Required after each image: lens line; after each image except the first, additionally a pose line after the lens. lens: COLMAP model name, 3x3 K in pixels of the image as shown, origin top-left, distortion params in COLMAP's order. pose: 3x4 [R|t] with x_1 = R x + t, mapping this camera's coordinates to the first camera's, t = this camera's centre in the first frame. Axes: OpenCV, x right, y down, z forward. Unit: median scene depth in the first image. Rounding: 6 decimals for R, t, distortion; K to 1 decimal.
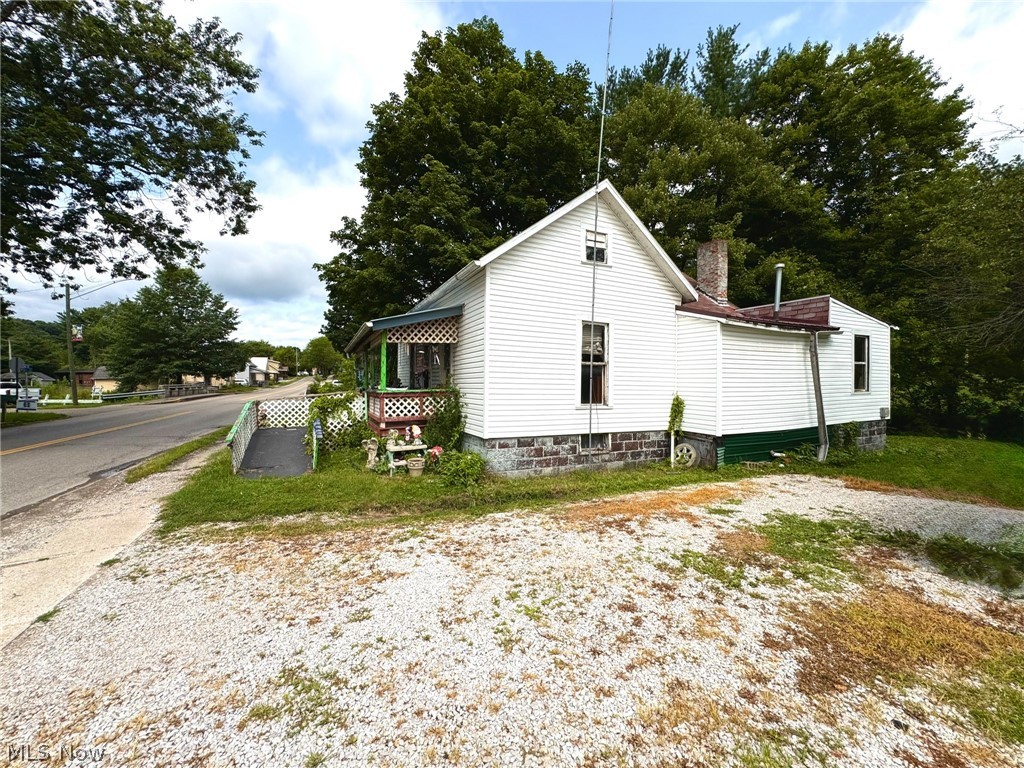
lens RADIAL K [[413.3, 0, 510.8], [0, 413.3, 383.6], [0, 0, 1]] dist [0.000453, -0.000455]
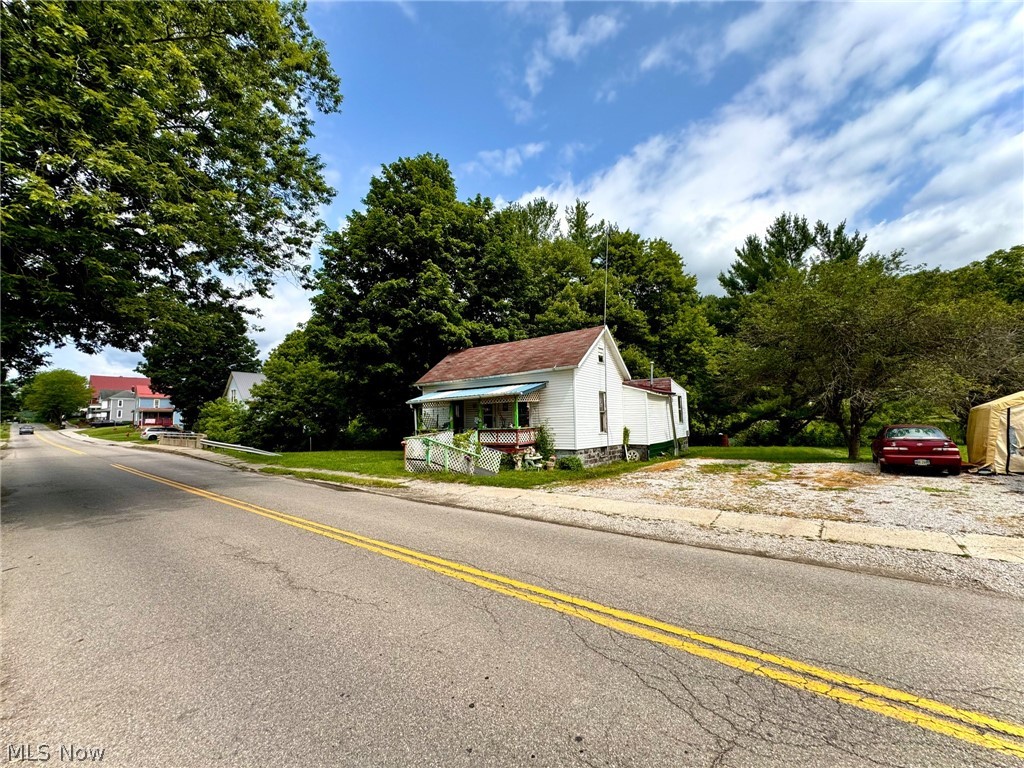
lens RADIAL K [[413.3, 0, 513.1], [0, 413.3, 384.0], [0, 0, 1]] dist [0.000453, -0.000455]
pose [[0.887250, 0.020366, 0.460839, -1.085259], [0.025156, 0.995402, -0.092422, -0.006681], [-0.460603, 0.093594, 0.882658, -0.580712]]
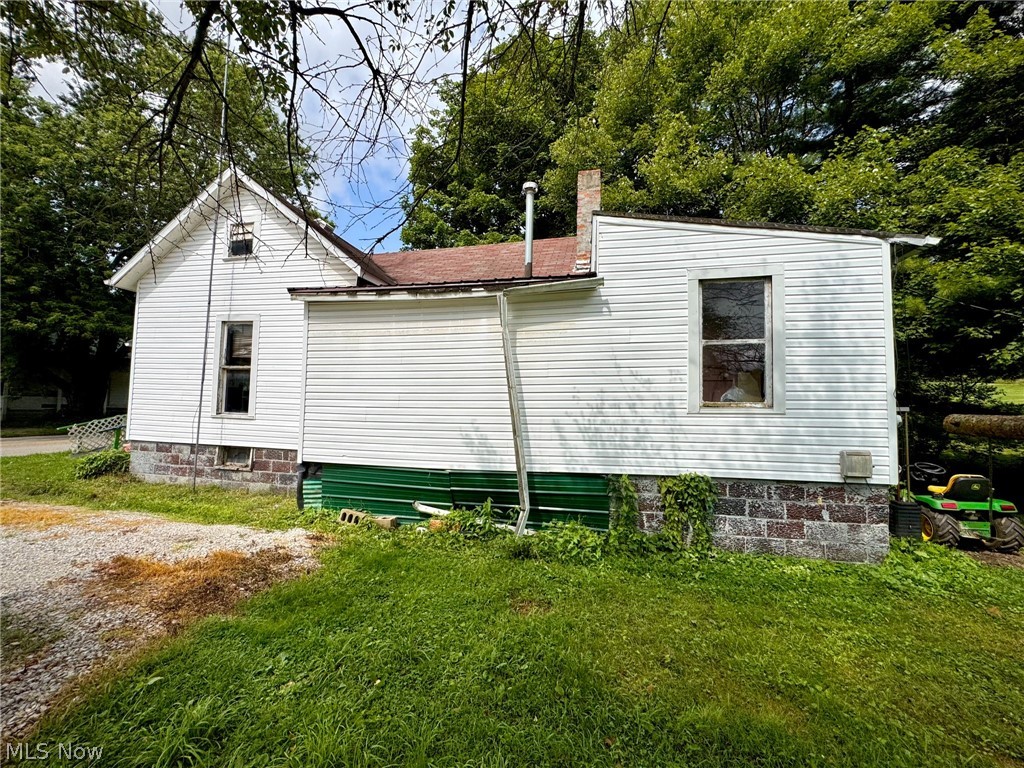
lens RADIAL K [[413.3, 0, 510.8], [0, 413.3, 383.3], [0, 0, 1]] dist [0.000453, -0.000455]
pose [[0.780917, -0.027209, -0.624042, 1.177379], [-0.016006, 0.997851, -0.063536, 0.032164], [0.624430, 0.059605, 0.778803, 0.651976]]
